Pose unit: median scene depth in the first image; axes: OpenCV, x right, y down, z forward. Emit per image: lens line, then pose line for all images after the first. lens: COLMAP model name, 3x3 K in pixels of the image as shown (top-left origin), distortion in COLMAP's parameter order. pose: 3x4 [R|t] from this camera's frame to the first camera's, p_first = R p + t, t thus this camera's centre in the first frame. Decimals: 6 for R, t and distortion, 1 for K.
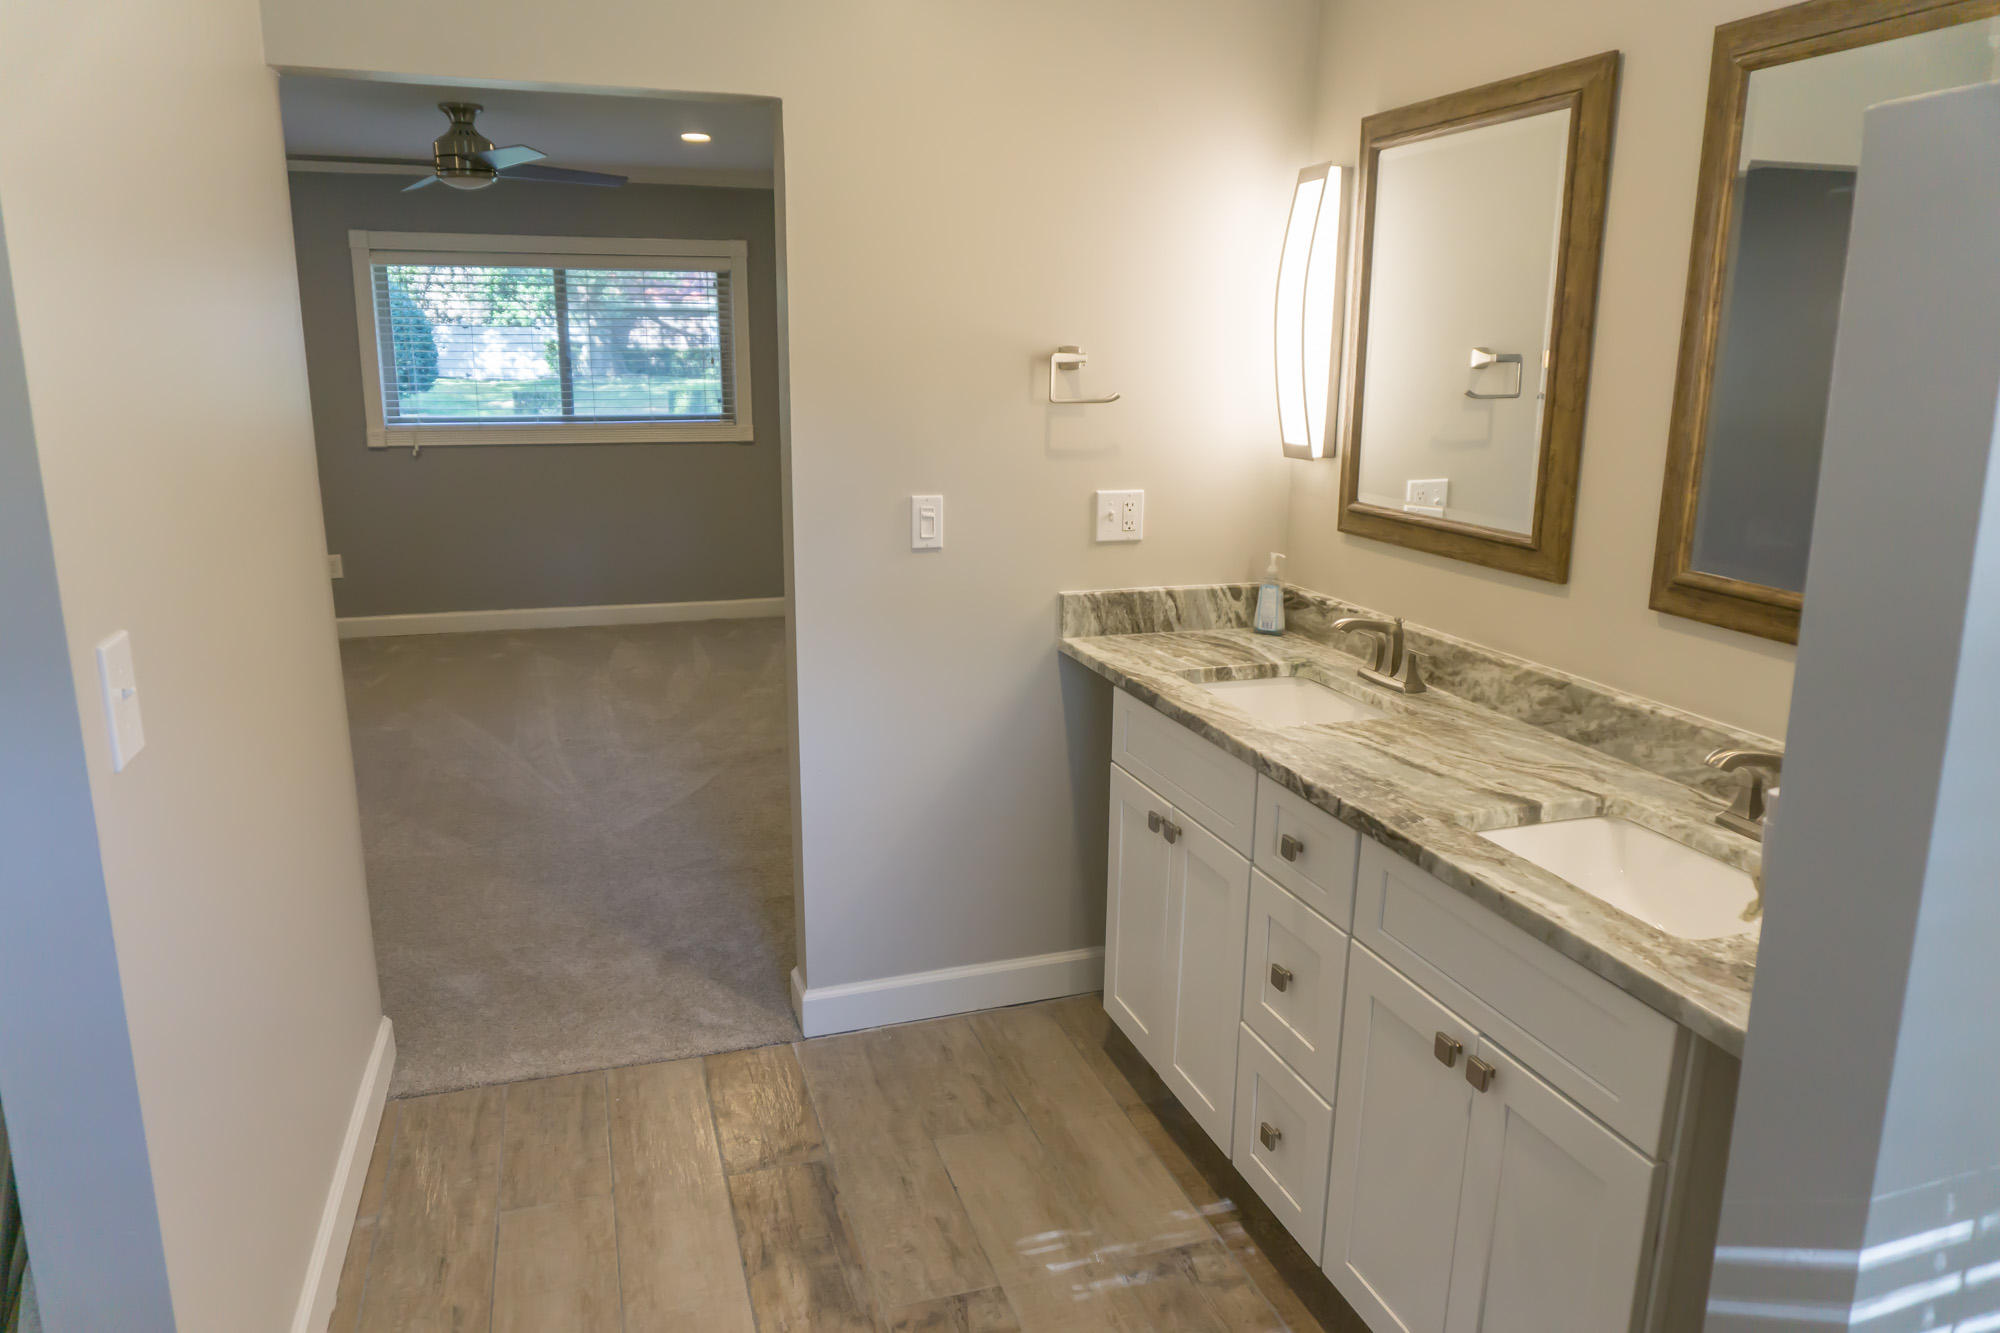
lens RADIAL K [[1336.4, 0, 997.3], [0, 1336.4, 678.7], [0, 0, 1]] dist [-0.022427, 0.001078]
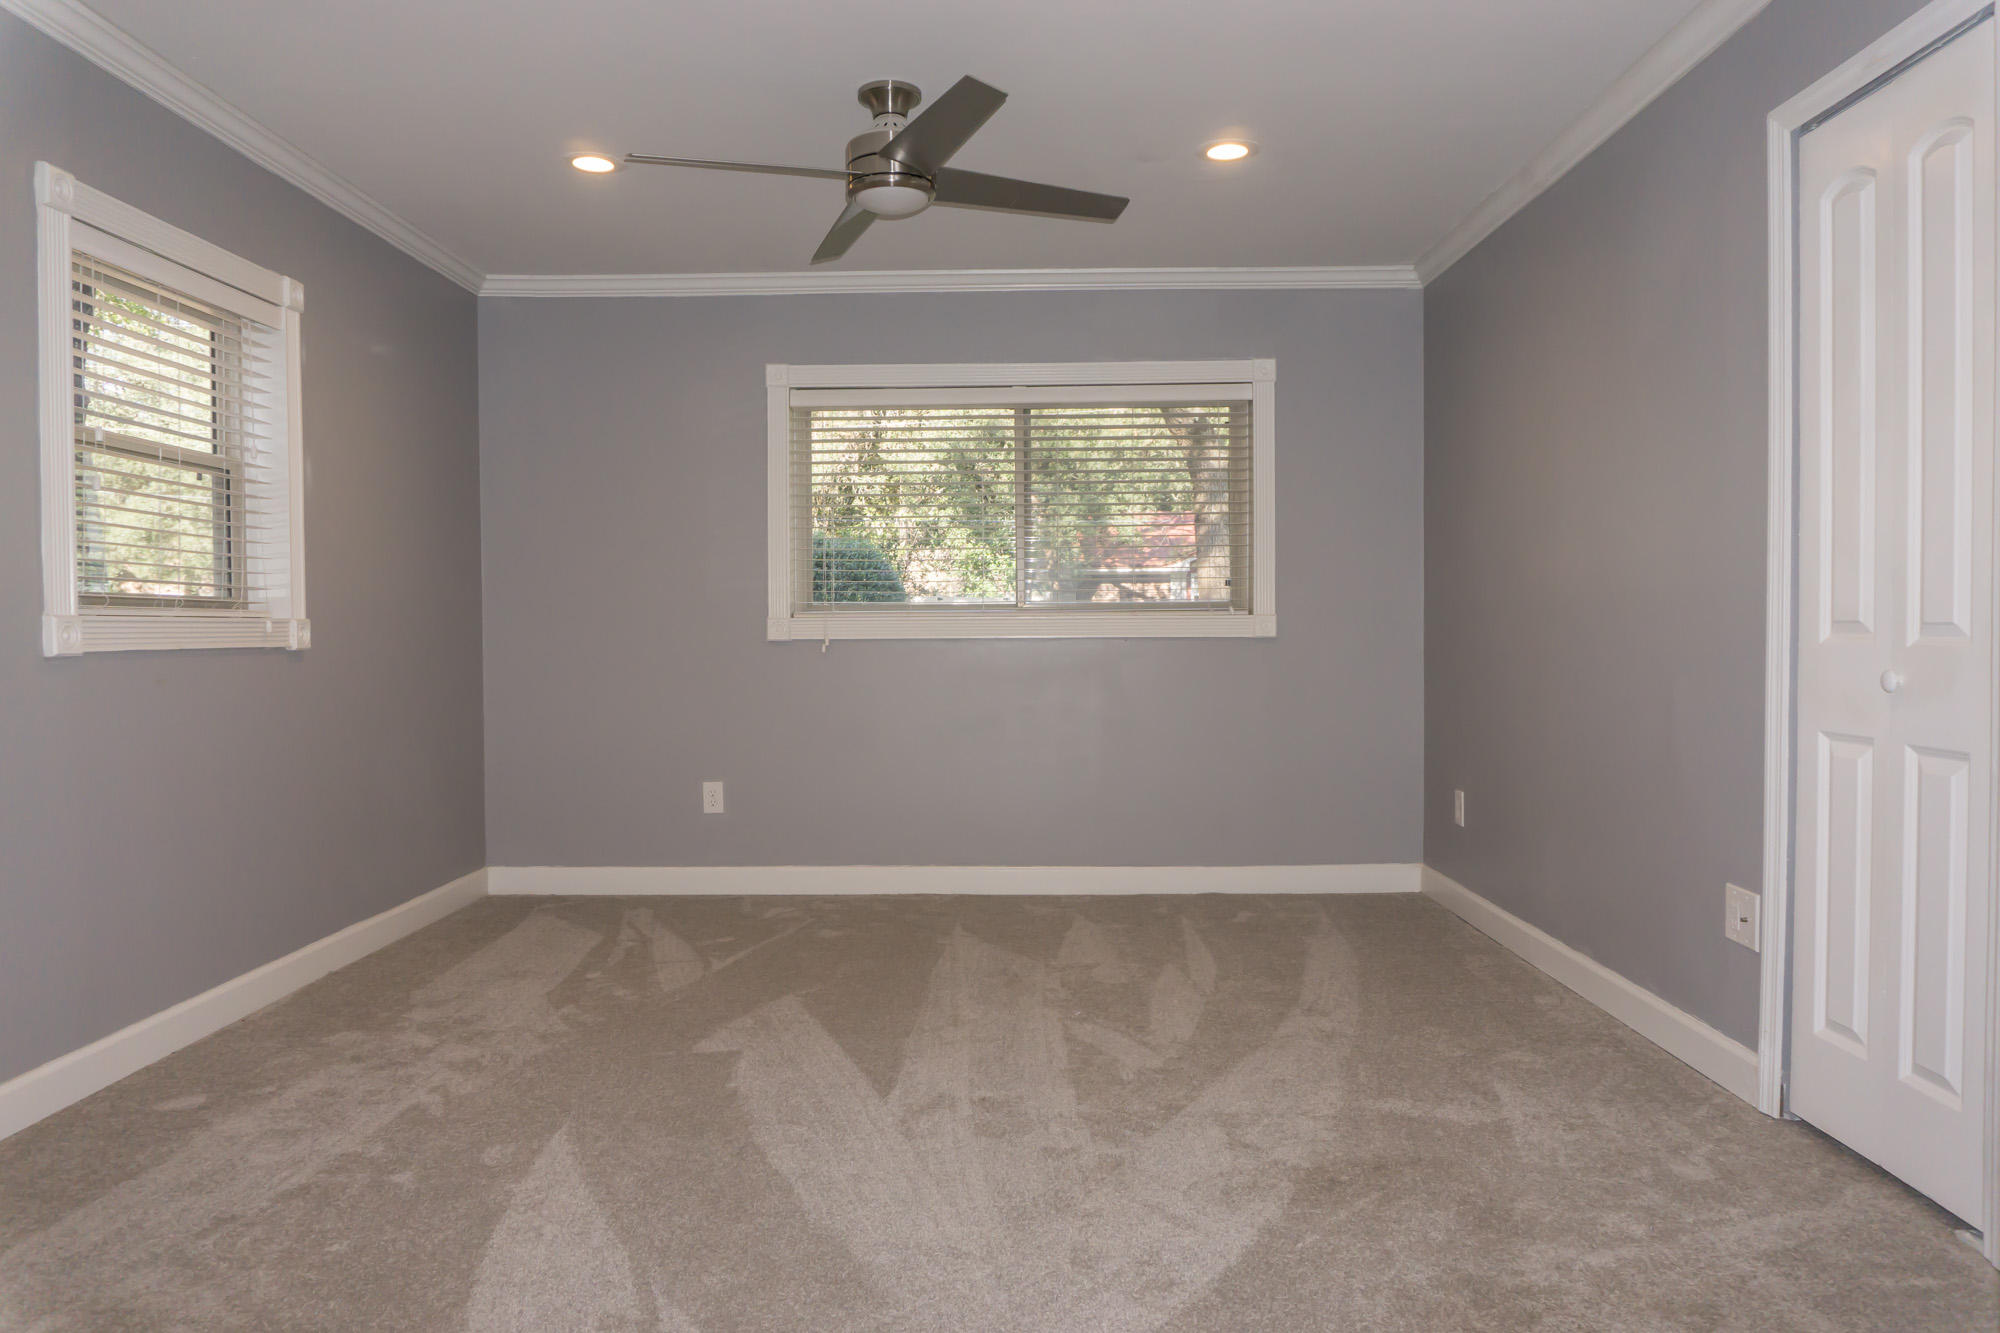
lens RADIAL K [[1336.4, 0, 1007.5], [0, 1336.4, 669.5], [0, 0, 1]] dist [-0.022427, 0.001078]
pose [[0.948809, -0.002892, -0.315839, -0.094679], [-0.062686, 0.978342, -0.197272, -0.014689], [0.309569, 0.206972, 0.928078, 0.312216]]
